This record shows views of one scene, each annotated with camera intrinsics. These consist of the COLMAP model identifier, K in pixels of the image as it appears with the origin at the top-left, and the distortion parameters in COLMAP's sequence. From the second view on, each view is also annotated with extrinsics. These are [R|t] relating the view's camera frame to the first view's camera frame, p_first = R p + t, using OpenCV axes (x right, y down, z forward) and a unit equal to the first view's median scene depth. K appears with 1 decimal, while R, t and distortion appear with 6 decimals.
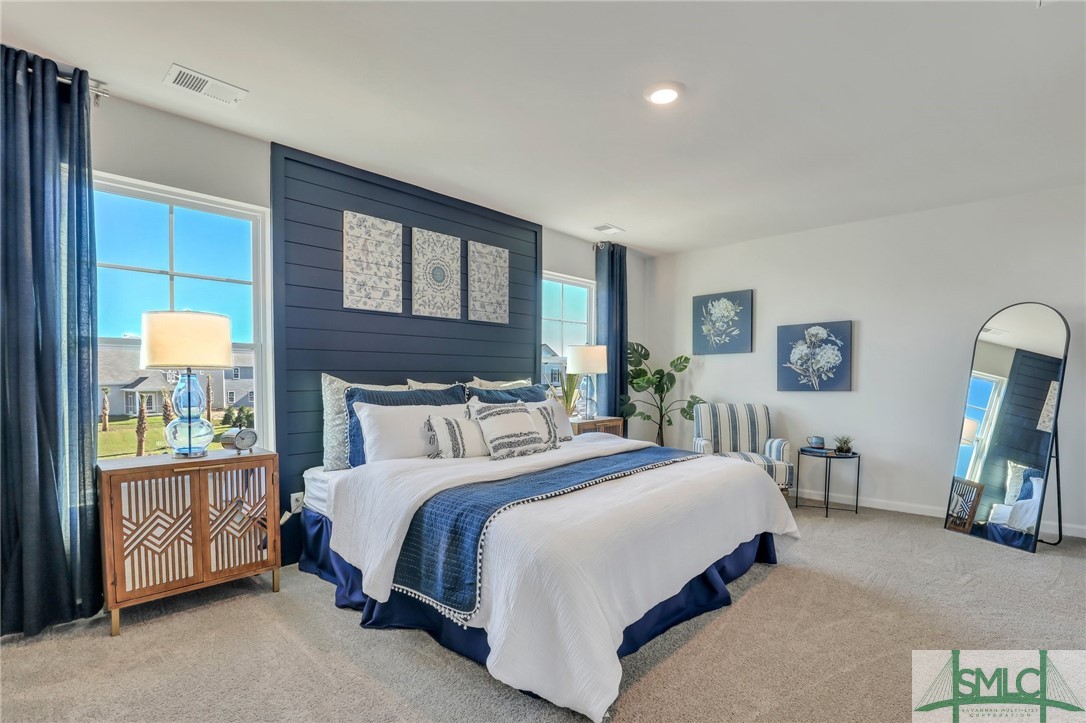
lens RADIAL K [[573.2, 0, 543.6], [0, 573.2, 404.6], [0, 0, 1]] dist [-0.002023, 0.000719]
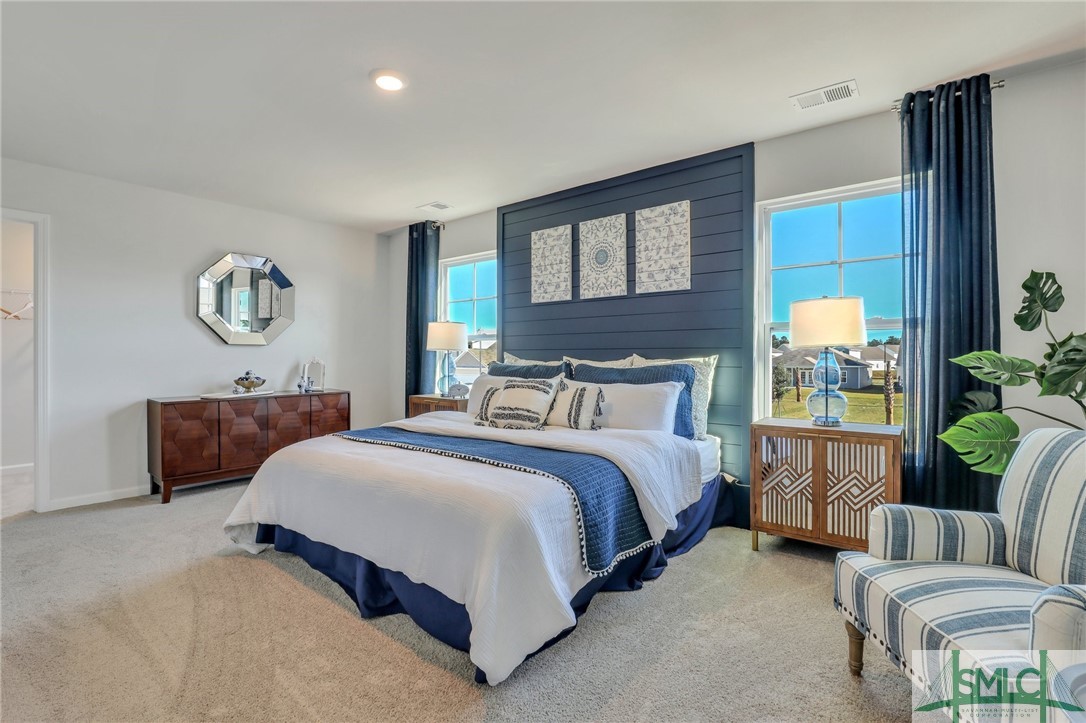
lens RADIAL K [[504.5, 0, 541.4], [0, 504.5, 365.3], [0, 0, 1]] dist [-0.027438, 0.001394]
pose [[0.042156, 0.014190, -0.999010, 0.676184], [-0.041588, 0.999057, 0.012436, -0.031551], [0.998245, 0.041023, 0.042706, 0.782585]]
